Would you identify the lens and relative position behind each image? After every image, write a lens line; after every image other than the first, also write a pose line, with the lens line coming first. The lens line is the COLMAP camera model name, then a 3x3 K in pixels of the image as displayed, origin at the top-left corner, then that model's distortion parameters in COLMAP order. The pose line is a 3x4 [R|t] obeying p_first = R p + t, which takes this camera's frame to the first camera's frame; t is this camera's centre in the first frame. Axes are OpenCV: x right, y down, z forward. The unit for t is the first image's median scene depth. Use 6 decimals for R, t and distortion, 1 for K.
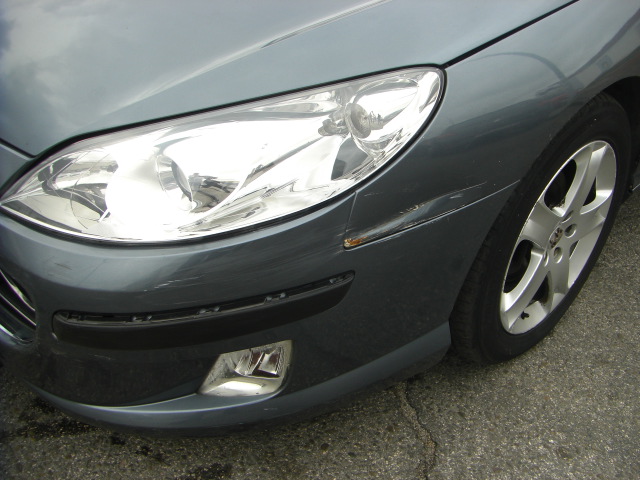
lens RADIAL K [[720.0, 0, 364.0], [0, 720.0, 230.5], [0, 0, 1]] dist [-0.172486, 0.097789]
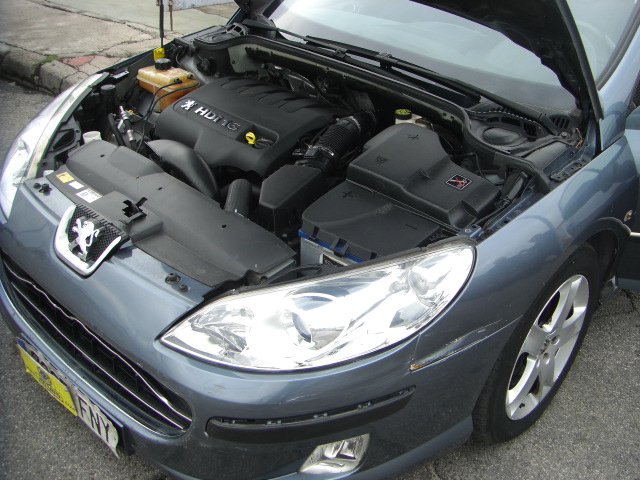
lens RADIAL K [[720.0, 0, 364.0], [0, 720.0, 230.5], [0, 0, 1]] dist [-0.172486, 0.097789]
pose [[0.999083, -0.001736, 0.042776, -0.139954], [0.005657, 0.995769, -0.091719, -0.097190], [-0.042436, 0.091877, 0.994866, -0.363459]]
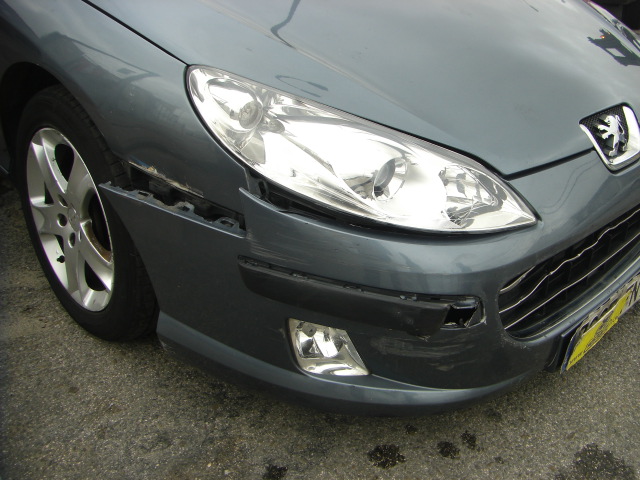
lens RADIAL K [[720.0, 0, 364.0], [0, 720.0, 230.5], [0, 0, 1]] dist [-0.172486, 0.097789]
pose [[0.023478, -0.534772, 0.844670, -1.669725], [0.489581, 0.742806, 0.456673, -0.819598], [-0.871642, 0.402813, 0.279254, 1.014404]]
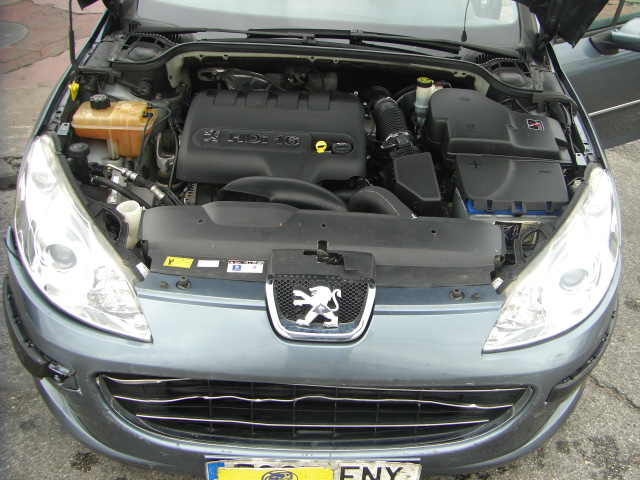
lens RADIAL K [[720.0, 0, 364.0], [0, 720.0, 230.5], [0, 0, 1]] dist [-0.172486, 0.097789]
pose [[0.708890, -0.378094, 0.595416, -1.175087], [0.370070, 0.918032, 0.142361, -0.449444], [-0.600436, 0.119427, 0.790704, -0.048446]]
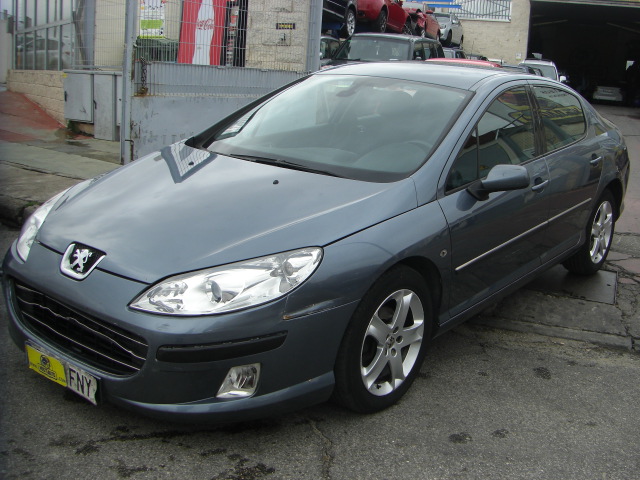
lens RADIAL K [[720.0, 0, 364.0], [0, 720.0, 230.5], [0, 0, 1]] dist [-0.172486, 0.097789]
pose [[0.993646, -0.017613, 0.111166, -0.015331], [0.055159, 0.937142, -0.344562, 0.446172], [-0.098109, 0.348505, 0.932158, -1.033693]]
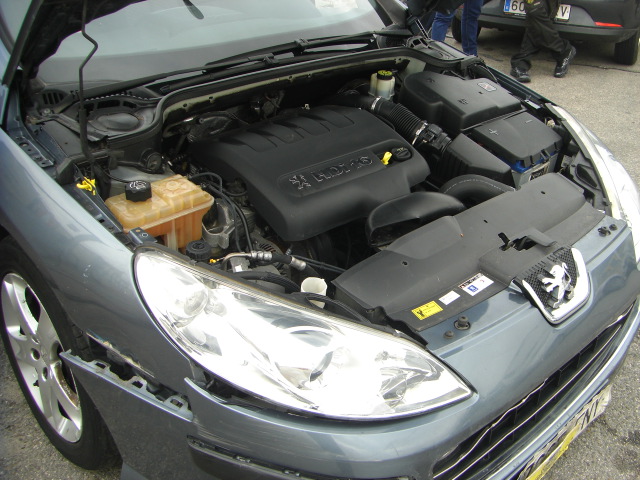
lens RADIAL K [[720.0, 0, 364.0], [0, 720.0, 230.5], [0, 0, 1]] dist [-0.172486, 0.097789]
pose [[0.029944, -0.540998, 0.840491, -1.562055], [0.503272, 0.734667, 0.454952, -0.983484], [-0.863609, 0.409372, 0.294268, 0.809504]]
